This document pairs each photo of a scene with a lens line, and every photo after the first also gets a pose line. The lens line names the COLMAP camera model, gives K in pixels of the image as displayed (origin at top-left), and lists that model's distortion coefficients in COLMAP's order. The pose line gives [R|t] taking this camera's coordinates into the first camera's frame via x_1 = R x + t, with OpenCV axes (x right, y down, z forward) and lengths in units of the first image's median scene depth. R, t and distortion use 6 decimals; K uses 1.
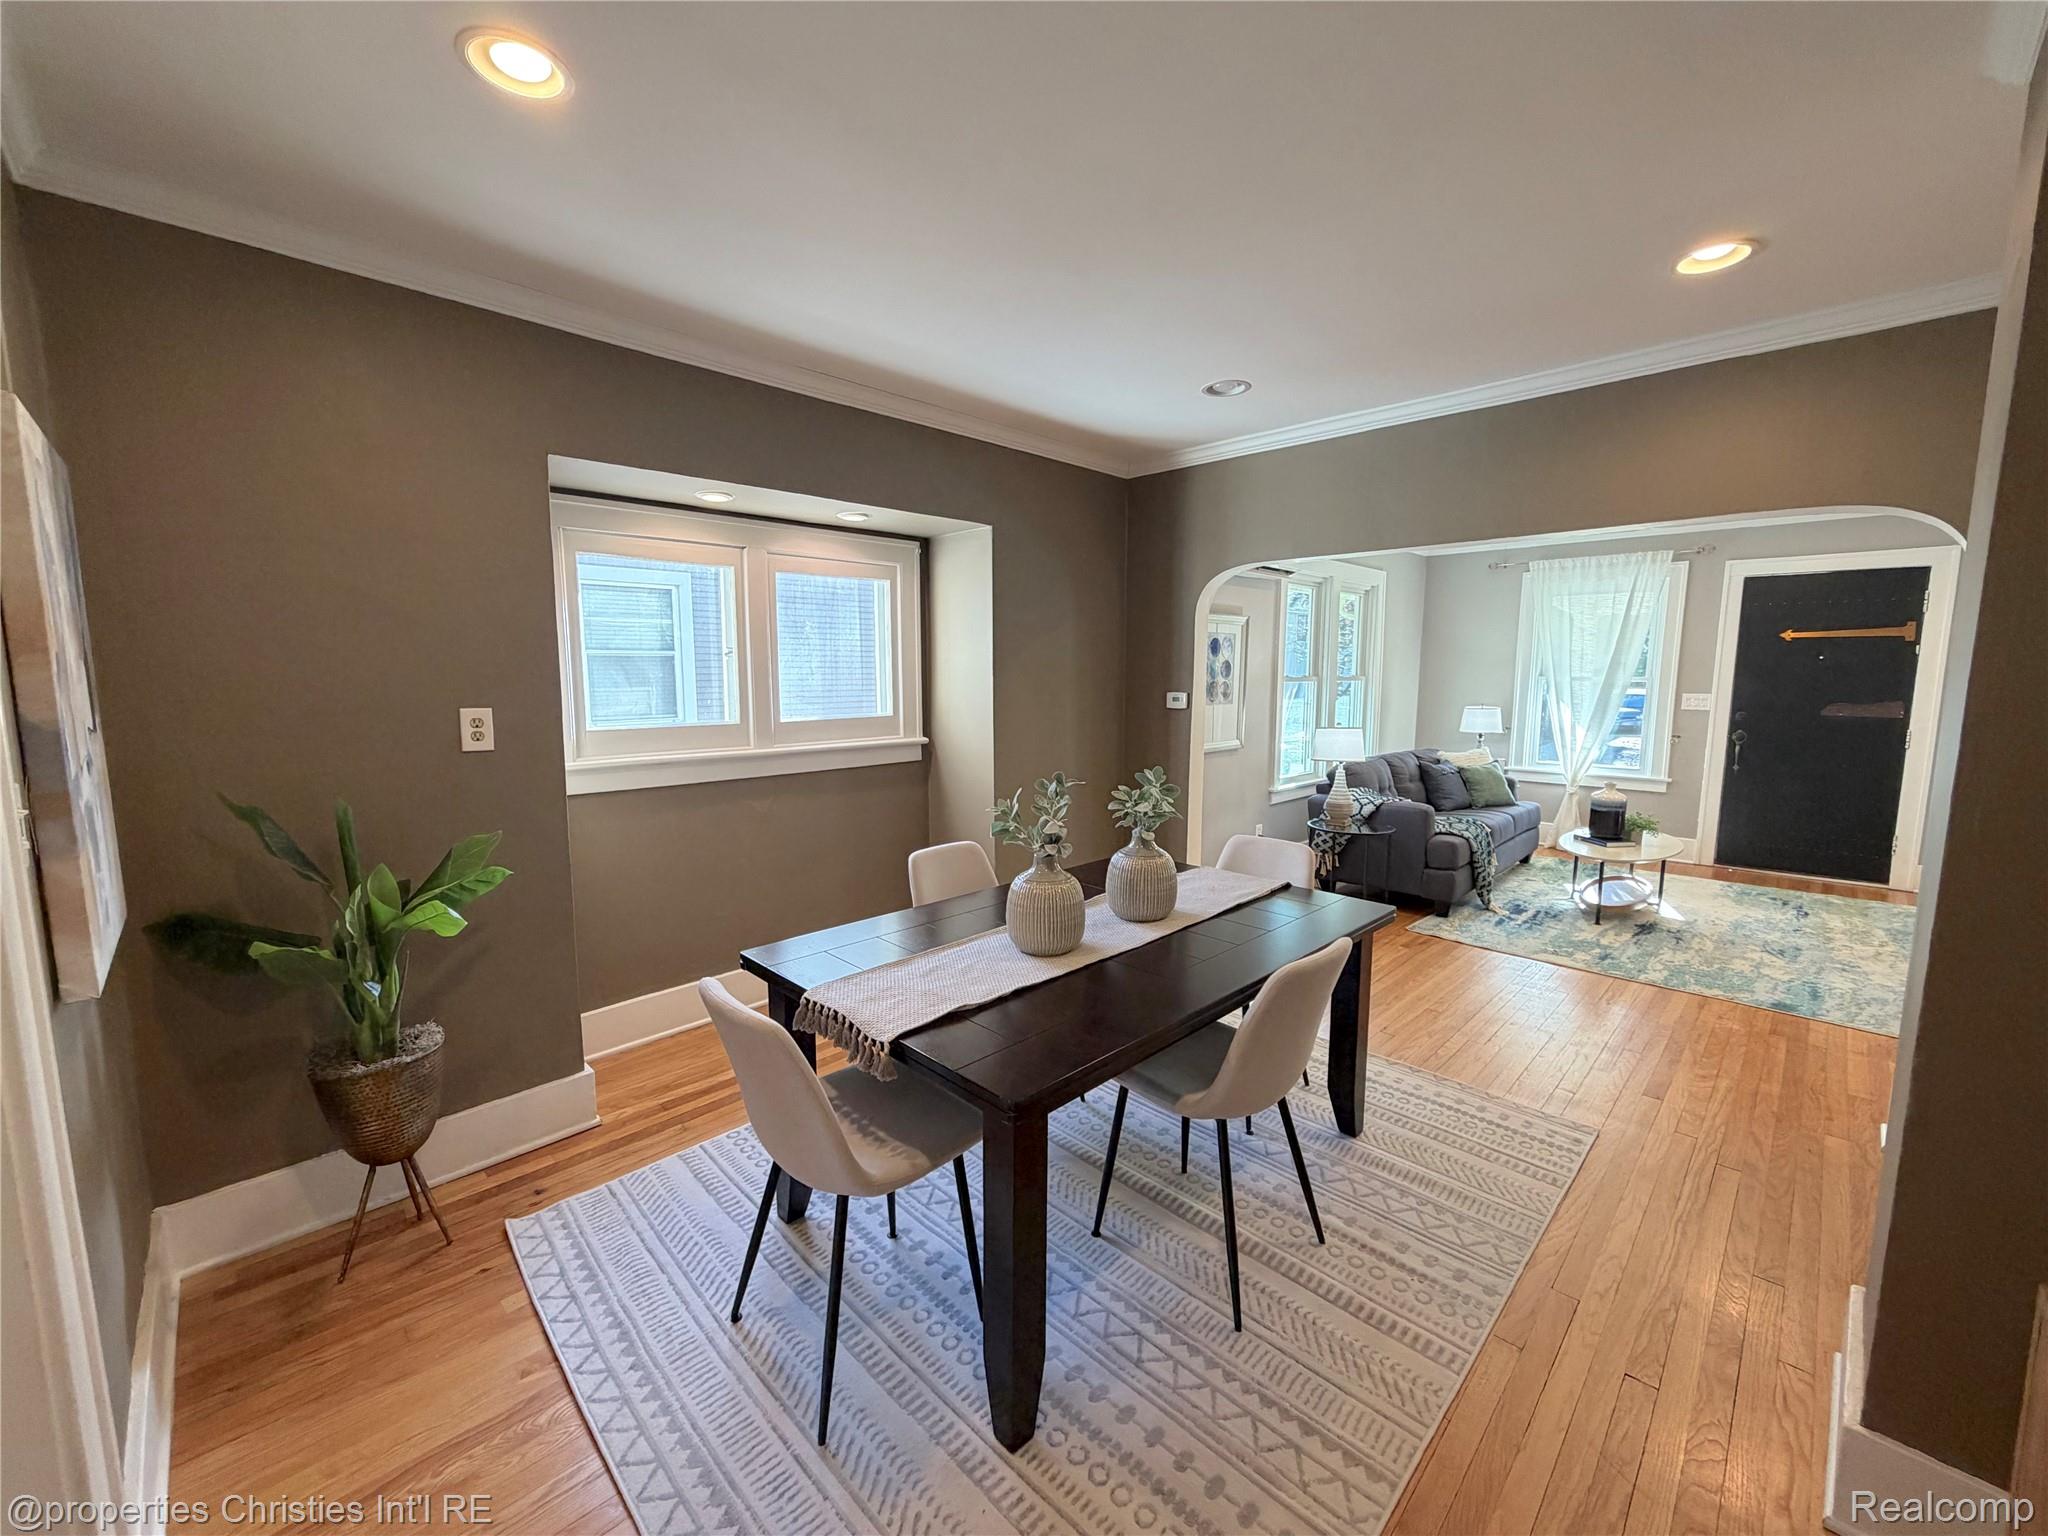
lens RADIAL K [[813.6, 0, 1018.5], [0, 813.6, 768.4], [0, 0, 1]] dist [-0.000861, -0.000247]
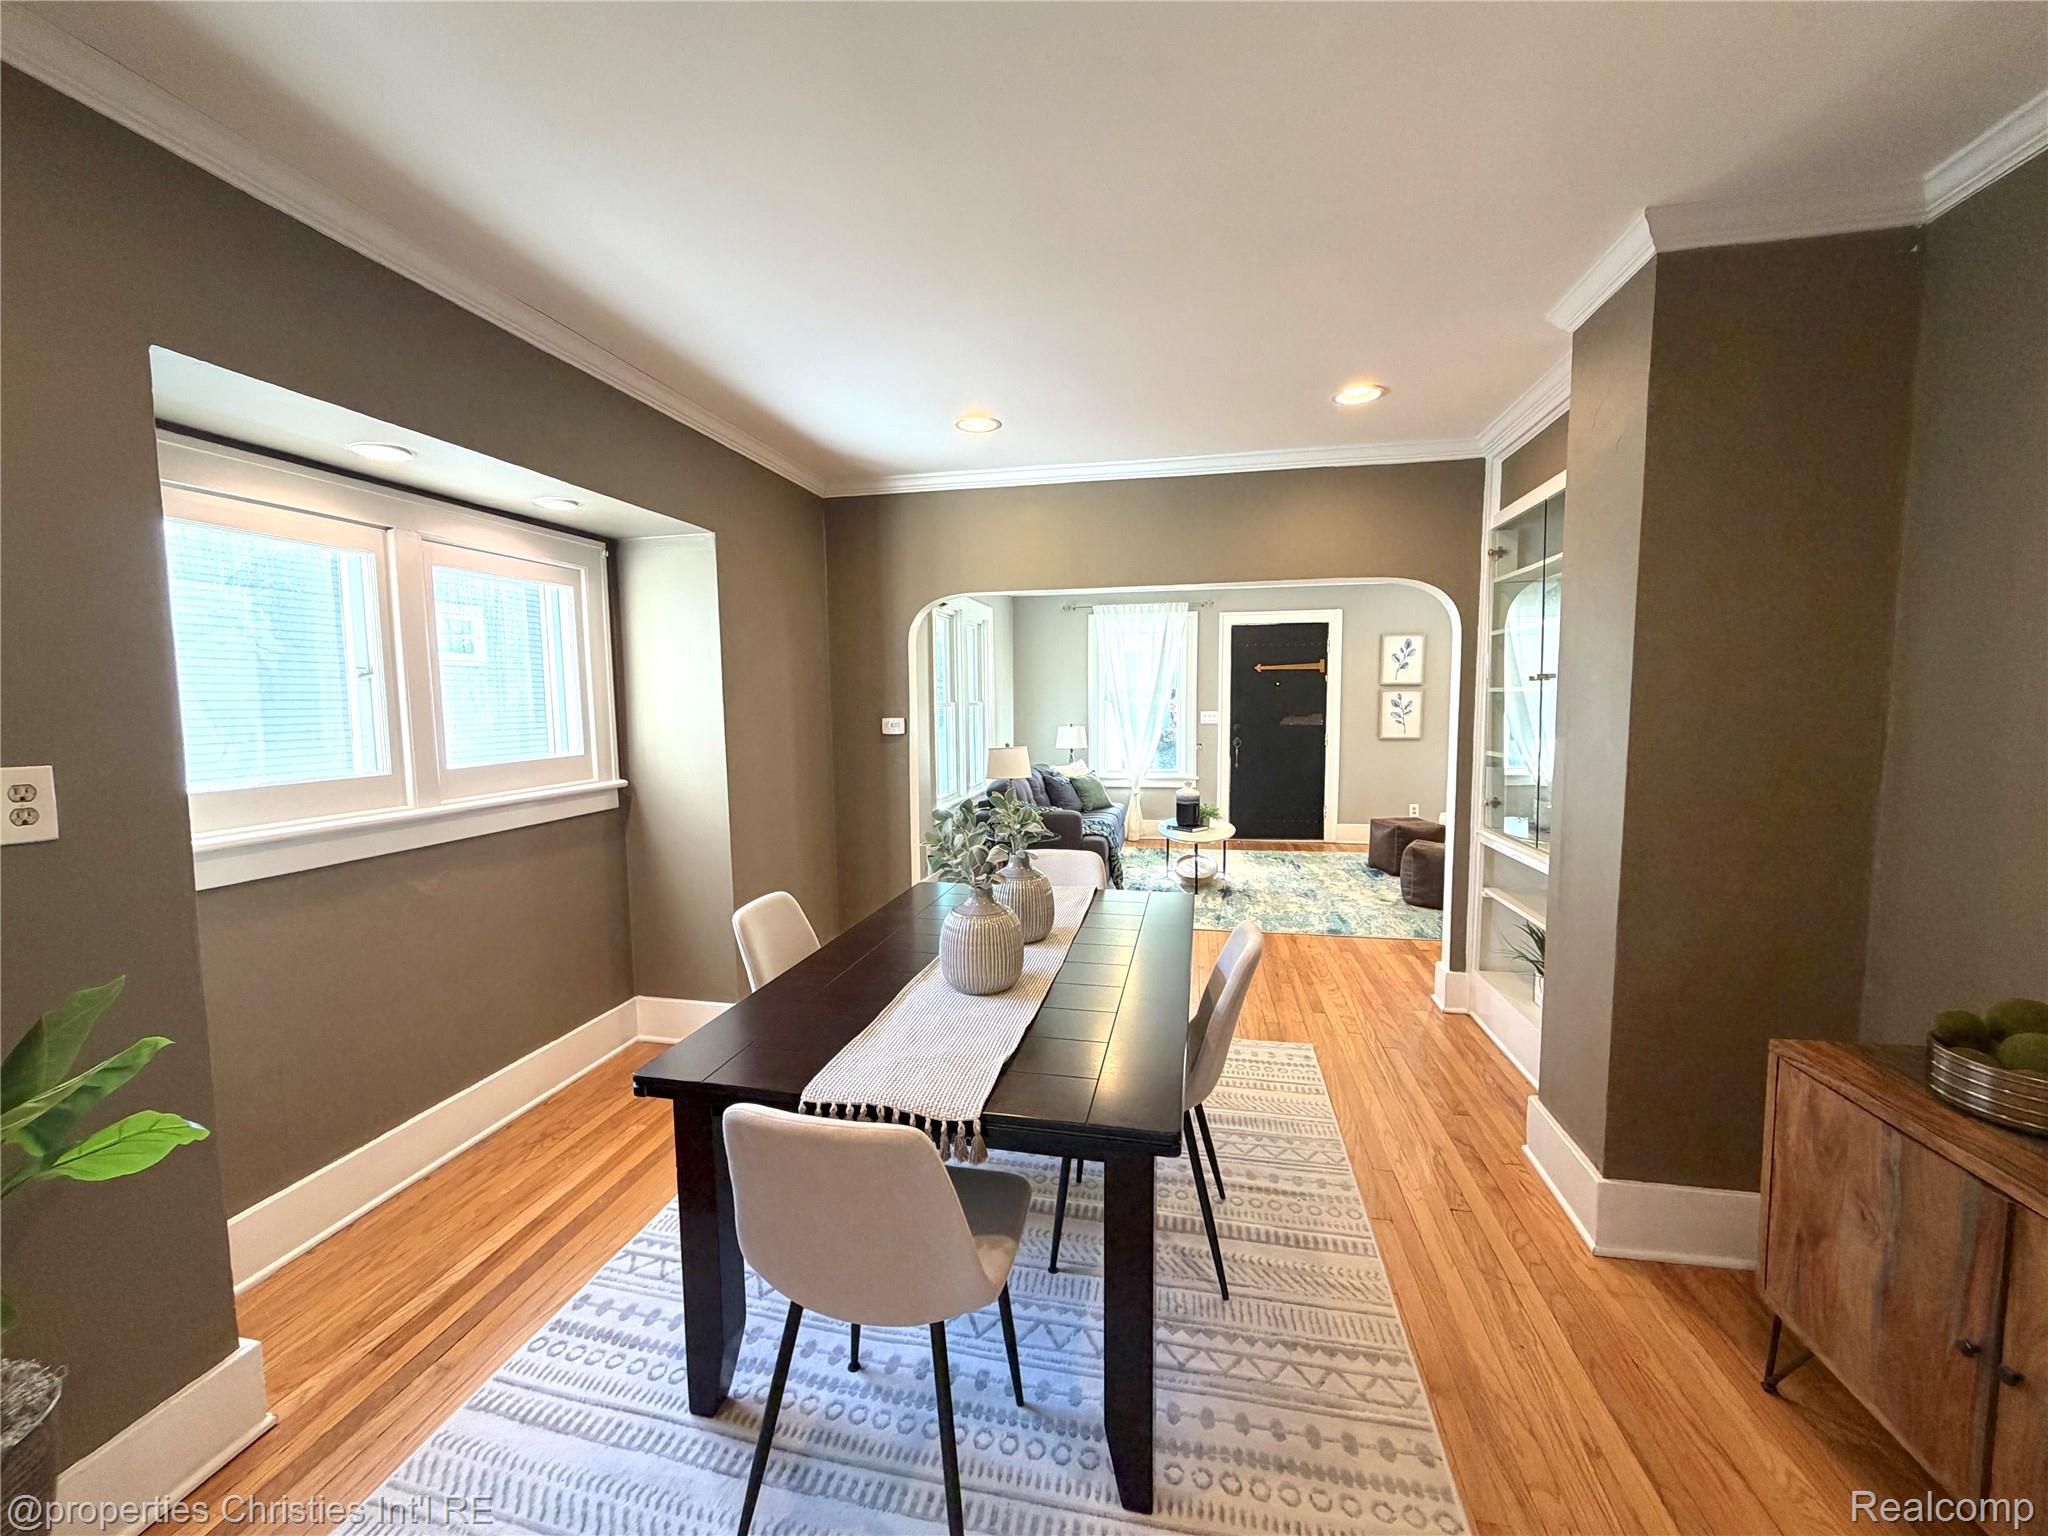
lens RADIAL K [[814.4, 0, 1017.8], [0, 814.4, 768.2], [0, 0, 1]] dist [-0.001465, -0.000047]
pose [[0.837195, -0.056781, 0.543948, -0.230612], [0.076939, 0.996932, -0.014351, -0.006992], [-0.541465, 0.053866, 0.838996, 0.094201]]
